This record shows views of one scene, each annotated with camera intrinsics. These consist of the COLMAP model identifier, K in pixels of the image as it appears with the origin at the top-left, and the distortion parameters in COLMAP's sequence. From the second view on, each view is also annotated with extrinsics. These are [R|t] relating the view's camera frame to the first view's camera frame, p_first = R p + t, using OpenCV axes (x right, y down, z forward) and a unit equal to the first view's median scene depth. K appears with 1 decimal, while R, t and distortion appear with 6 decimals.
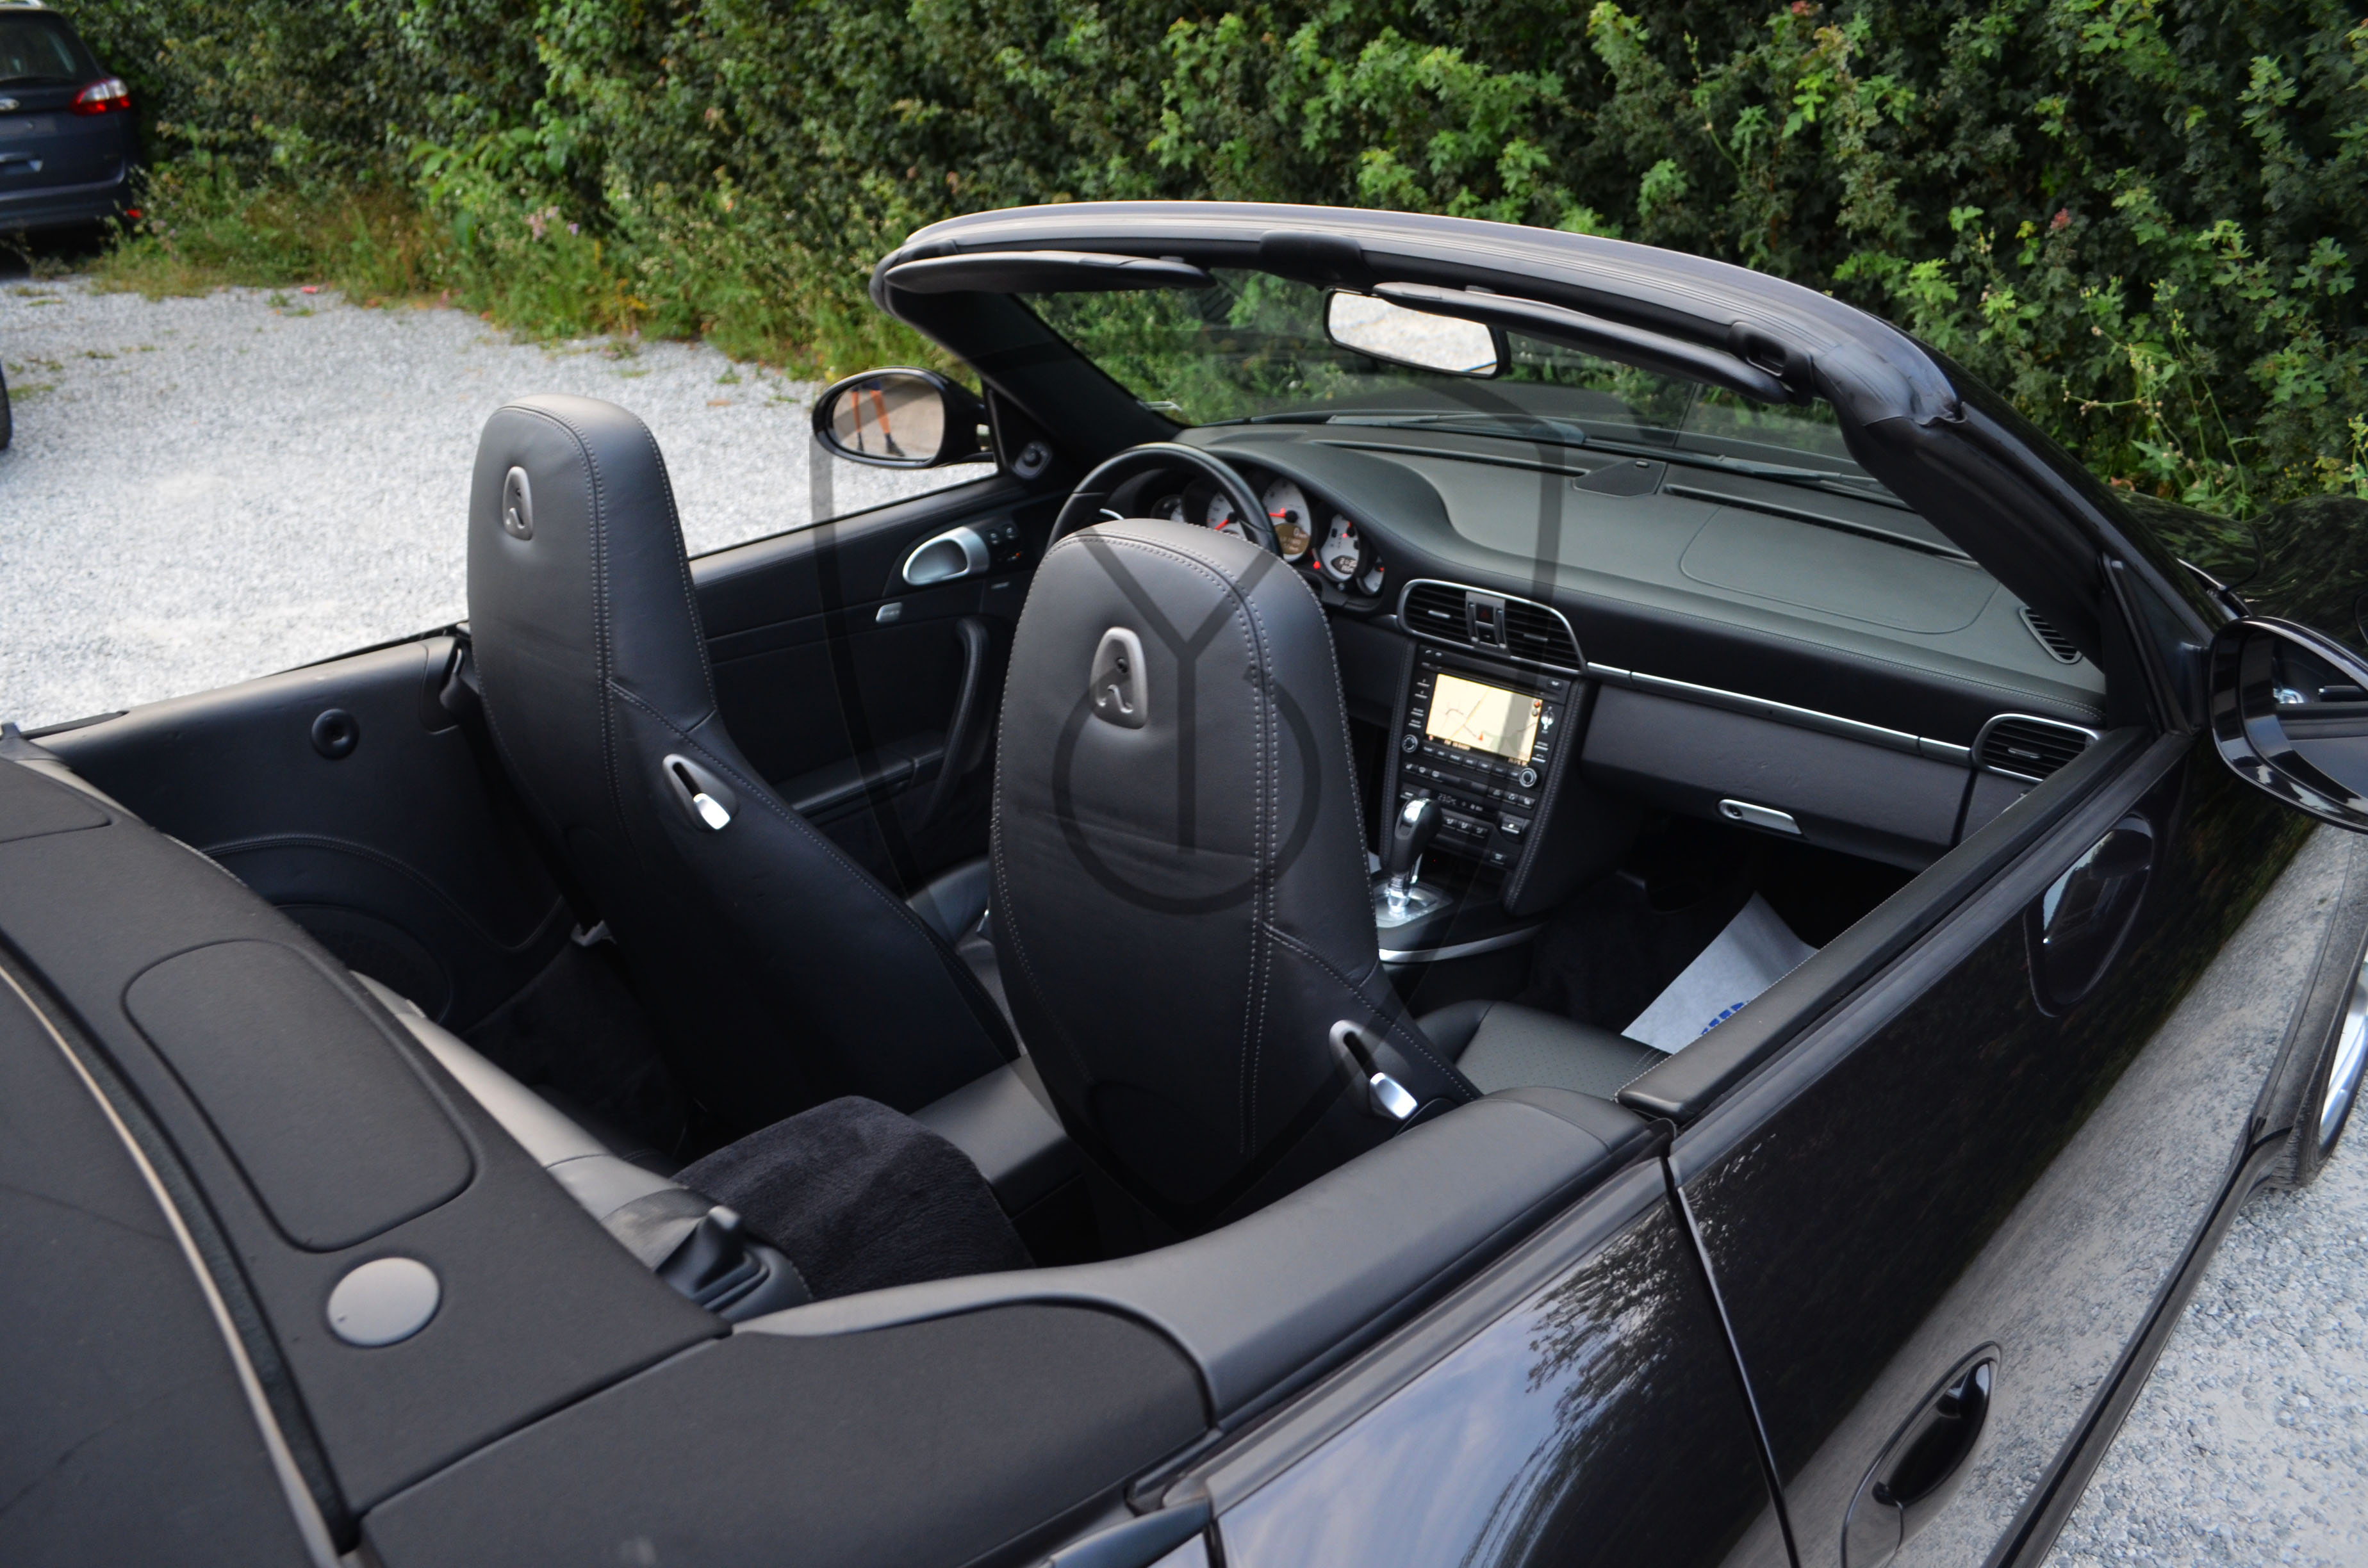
lens RADIAL K [[1868.8, 0, 1177.6], [0, 1868.8, 814.0], [0, 0, 1]] dist [-0.077910, 0.006328]
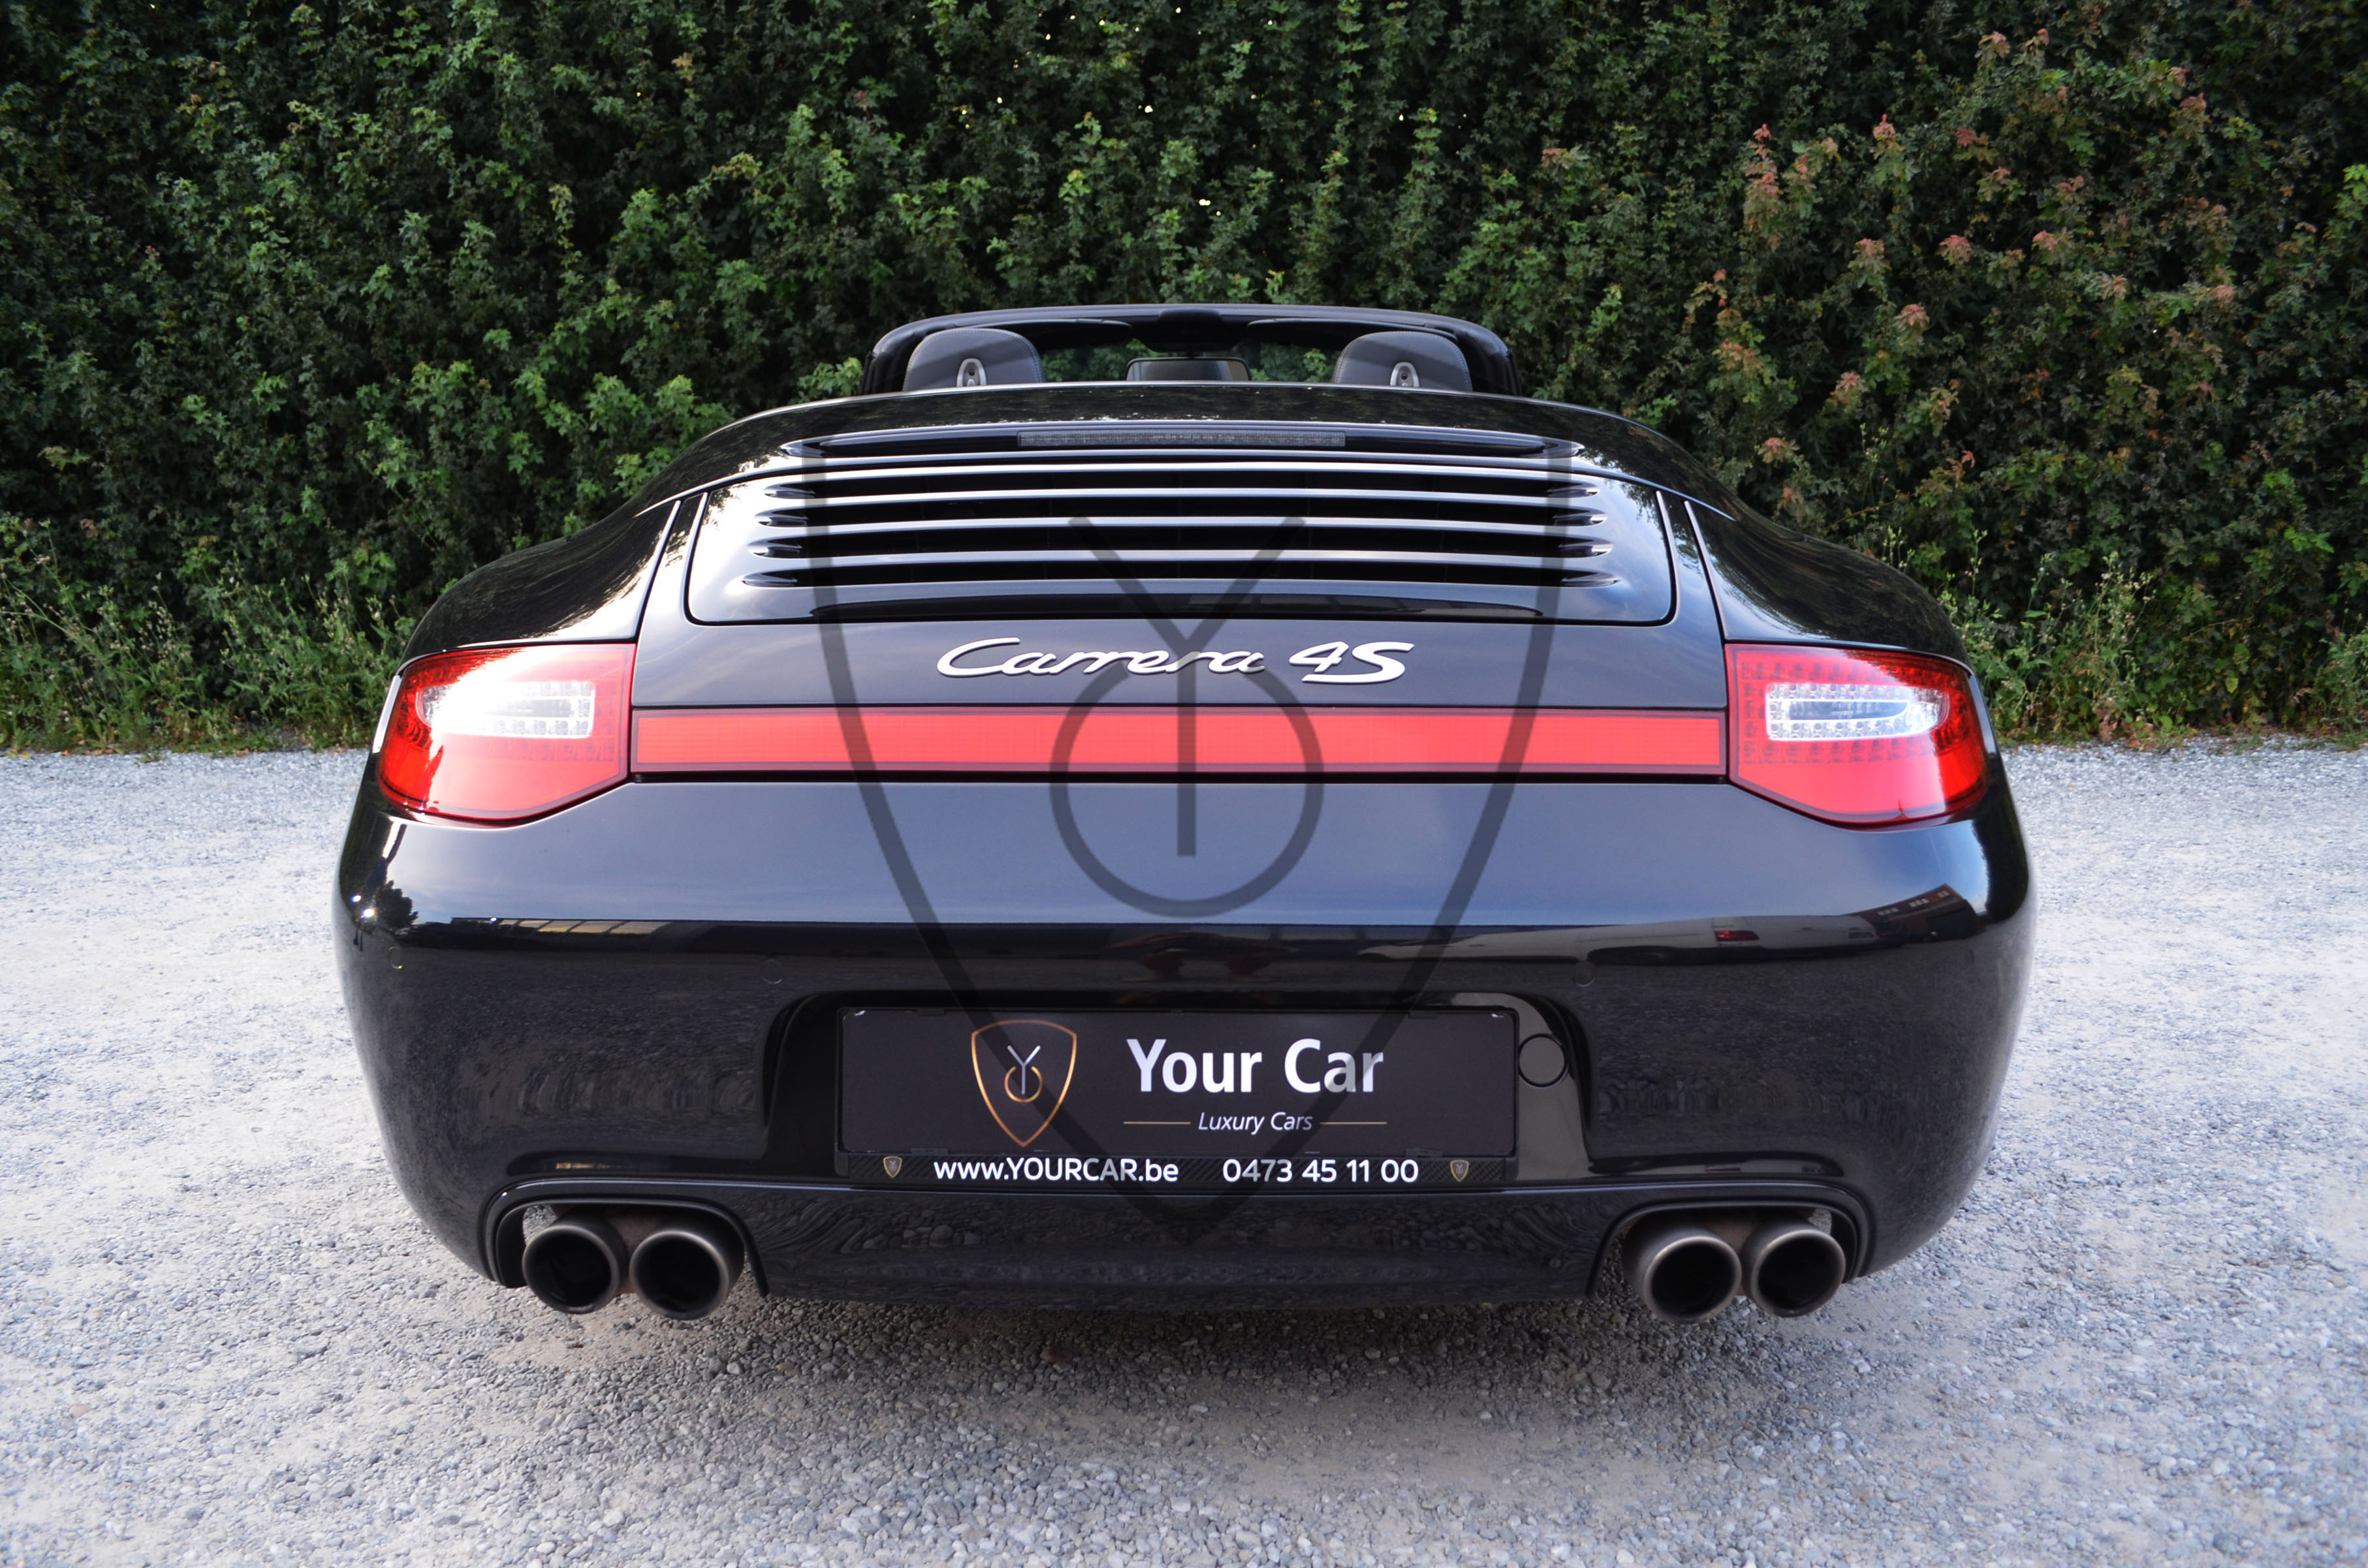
lens RADIAL K [[1924.0, 0, 1176.7], [0, 1924.0, 808.6], [0, 0, 1]] dist [-0.084090, 0.014081]
pose [[0.751089, -0.076838, 0.655715, -0.567083], [0.256699, 0.949042, -0.182825, 0.251264], [-0.608253, 0.305639, 0.732539, -0.160631]]
